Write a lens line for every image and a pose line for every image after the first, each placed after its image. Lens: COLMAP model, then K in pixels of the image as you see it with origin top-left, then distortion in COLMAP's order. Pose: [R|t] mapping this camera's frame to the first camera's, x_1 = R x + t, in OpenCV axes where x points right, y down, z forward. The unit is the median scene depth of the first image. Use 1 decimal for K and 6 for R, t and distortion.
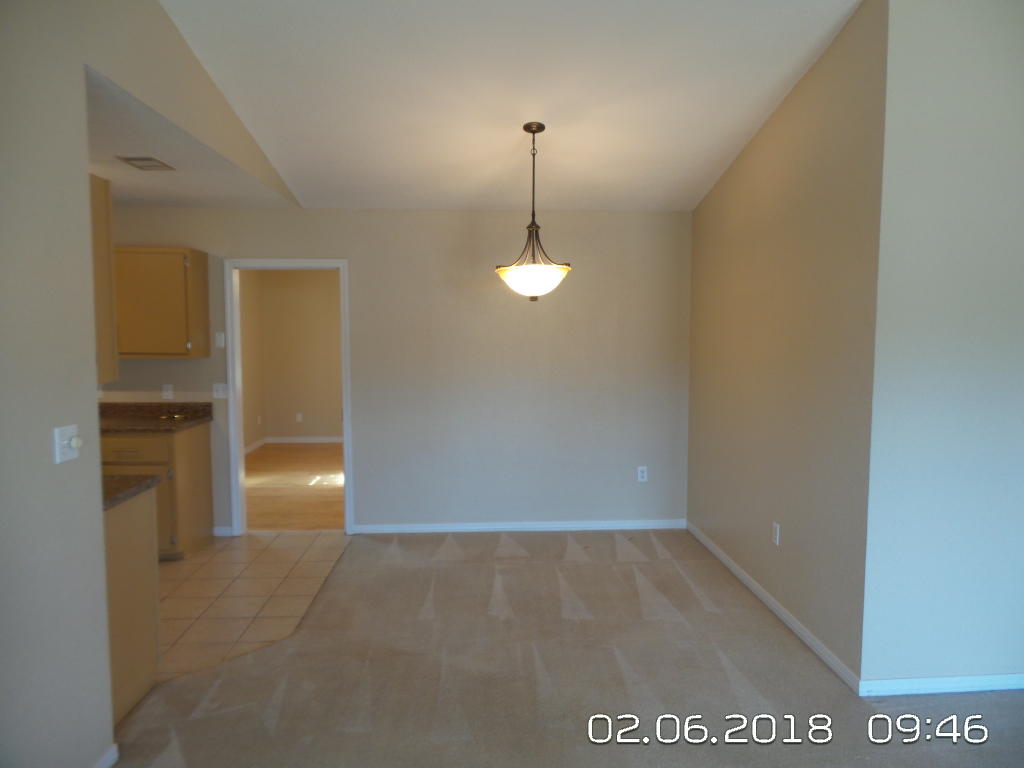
lens RADIAL K [[696.7, 0, 515.7], [0, 696.7, 385.9], [0, 0, 1]] dist [-0.020121, 0.004083]
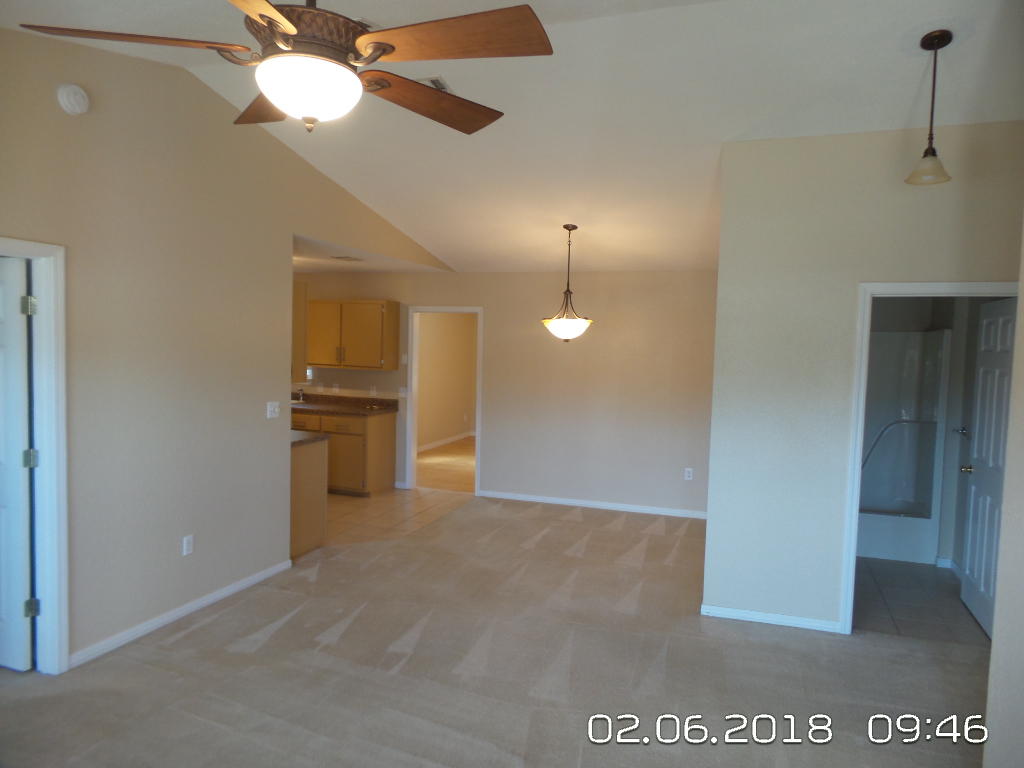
lens RADIAL K [[696.7, 0, 515.7], [0, 696.7, 385.9], [0, 0, 1]] dist [-0.020121, 0.004083]
pose [[0.926155, 0.048302, -0.374038, 0.377991], [-0.055688, 0.998408, -0.008957, -0.006832], [0.373010, 0.029125, 0.927370, -0.326374]]
